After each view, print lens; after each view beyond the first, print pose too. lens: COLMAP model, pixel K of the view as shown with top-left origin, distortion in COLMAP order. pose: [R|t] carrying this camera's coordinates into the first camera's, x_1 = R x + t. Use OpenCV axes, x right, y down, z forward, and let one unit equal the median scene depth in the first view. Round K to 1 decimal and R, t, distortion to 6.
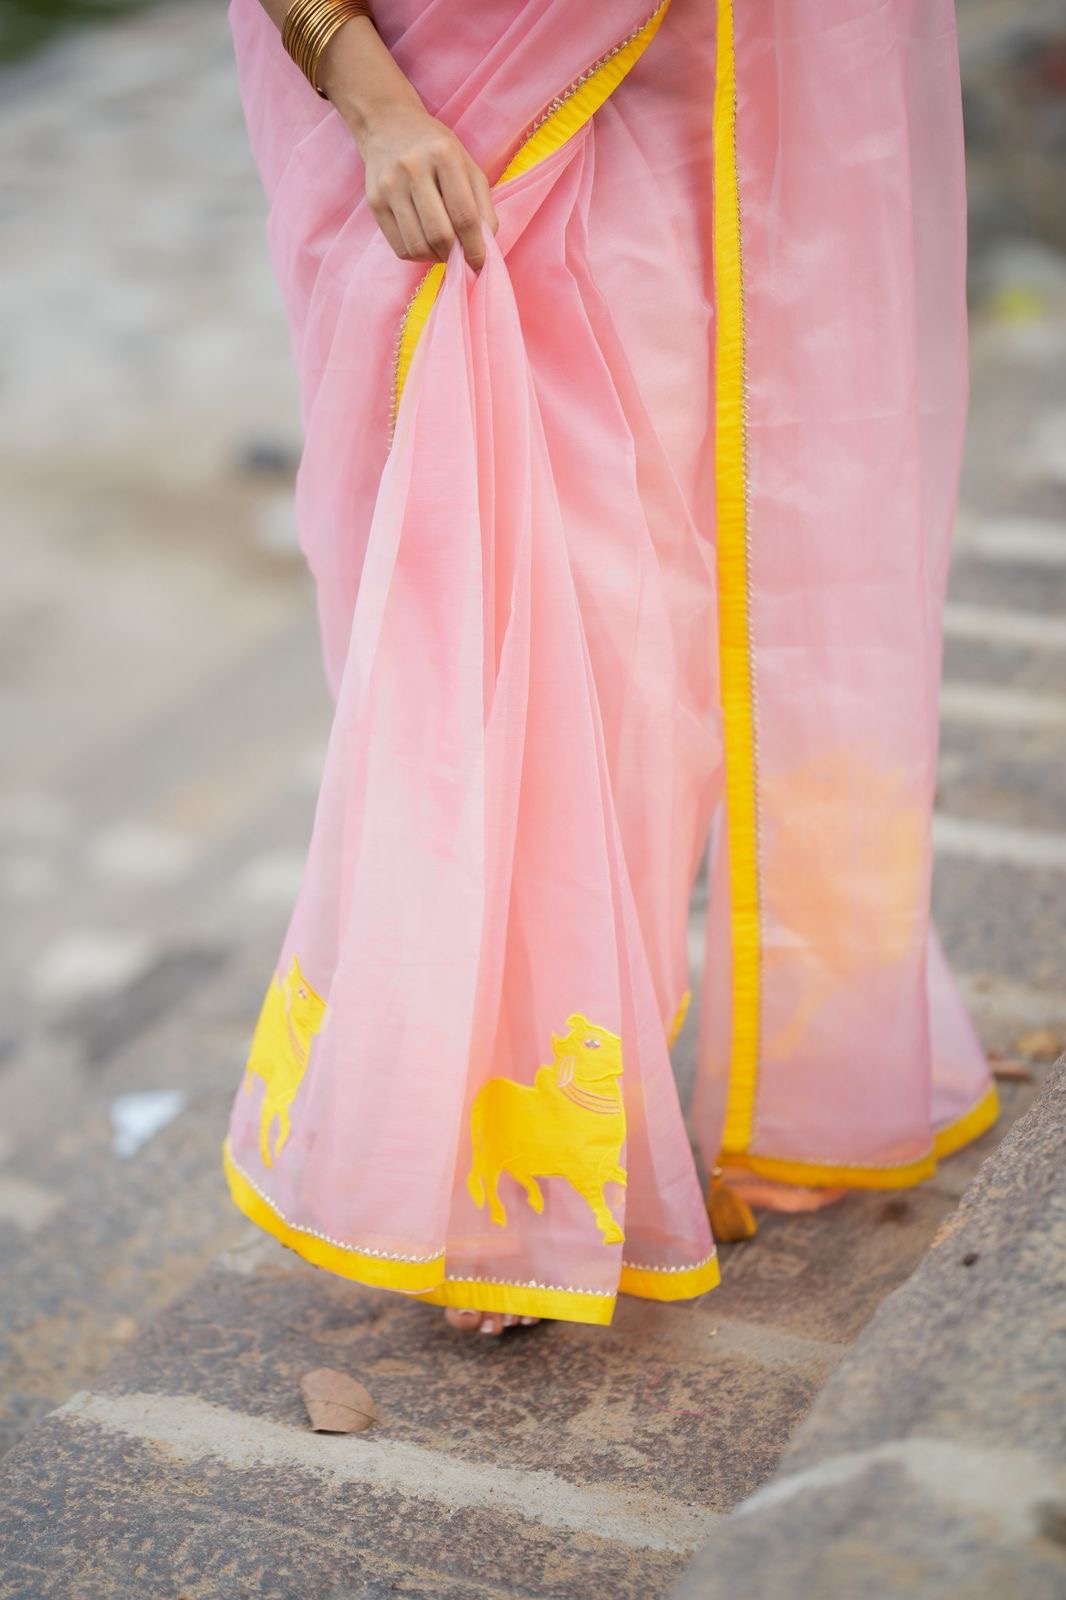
lens RADIAL K [[3897.7, 0, 529.8], [0, 3897.7, 811.2], [0, 0, 1]] dist [0.866160, 0.000000]
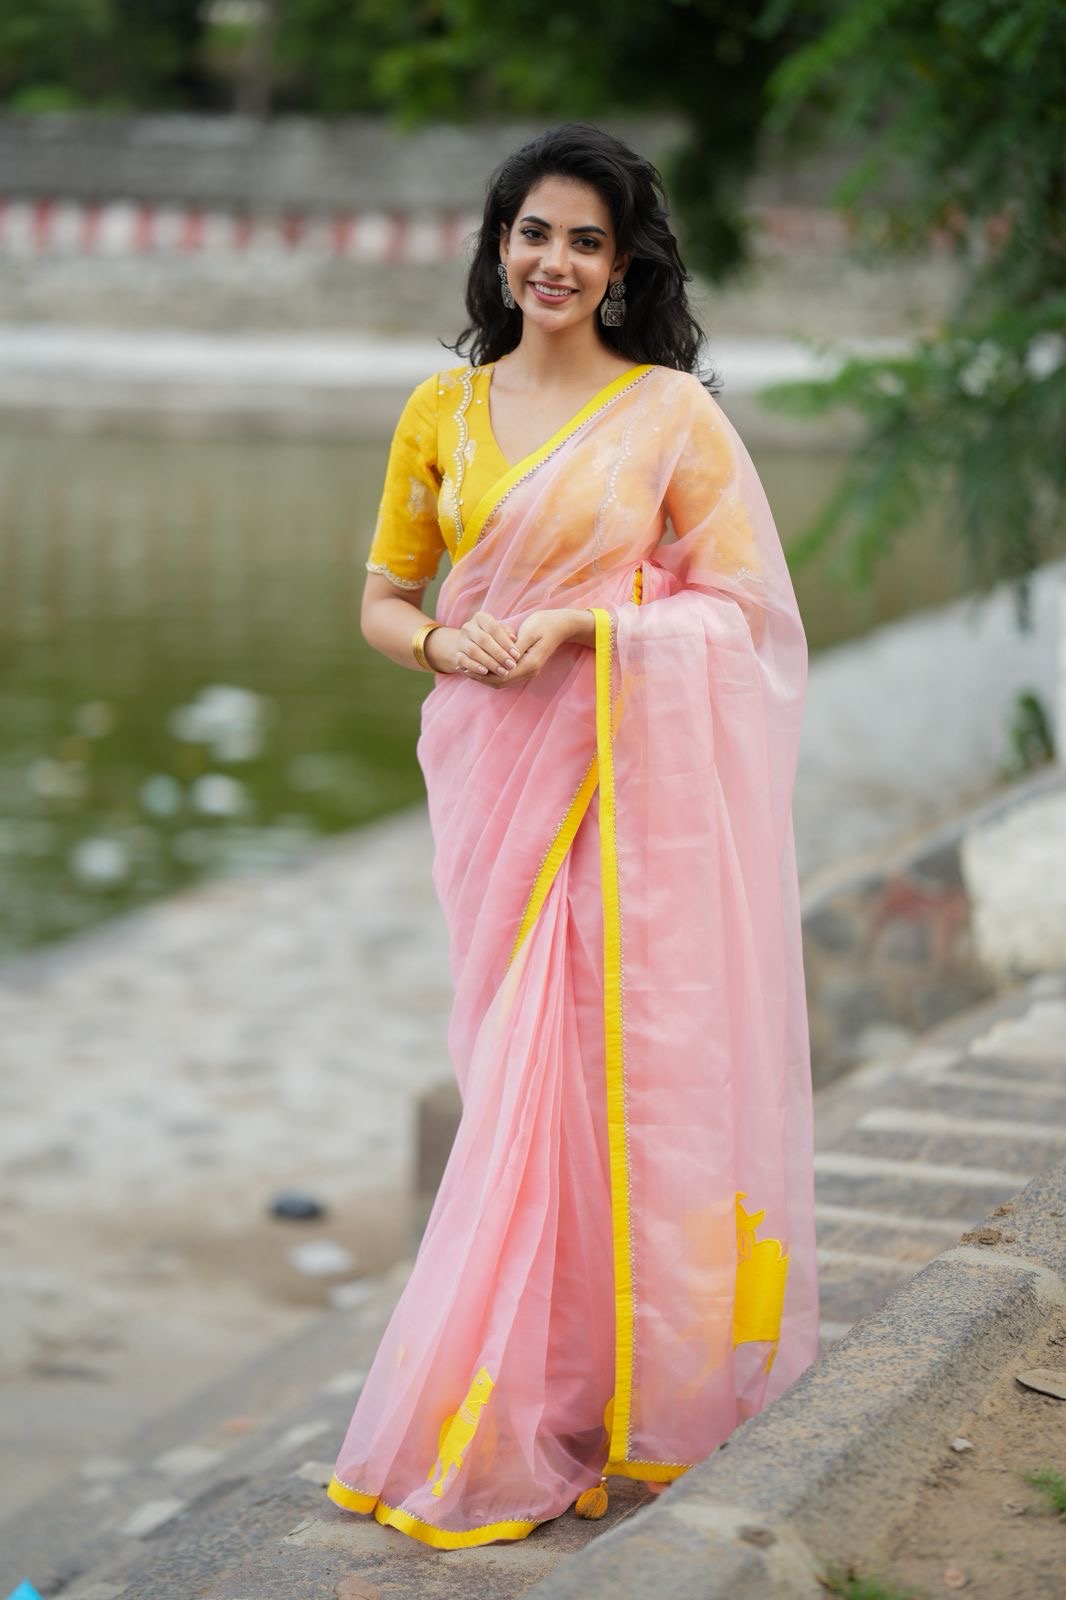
lens RADIAL K [[4268.4, 0, 506.1], [0, 4268.4, 755.8], [0, 0, 1]] dist [0.961244, 0.000000]
pose [[0.999938, -0.000746, -0.011077, 0.032202], [-0.001988, 0.969580, -0.244765, 0.254640], [0.010923, 0.244772, 0.969519, -0.823534]]
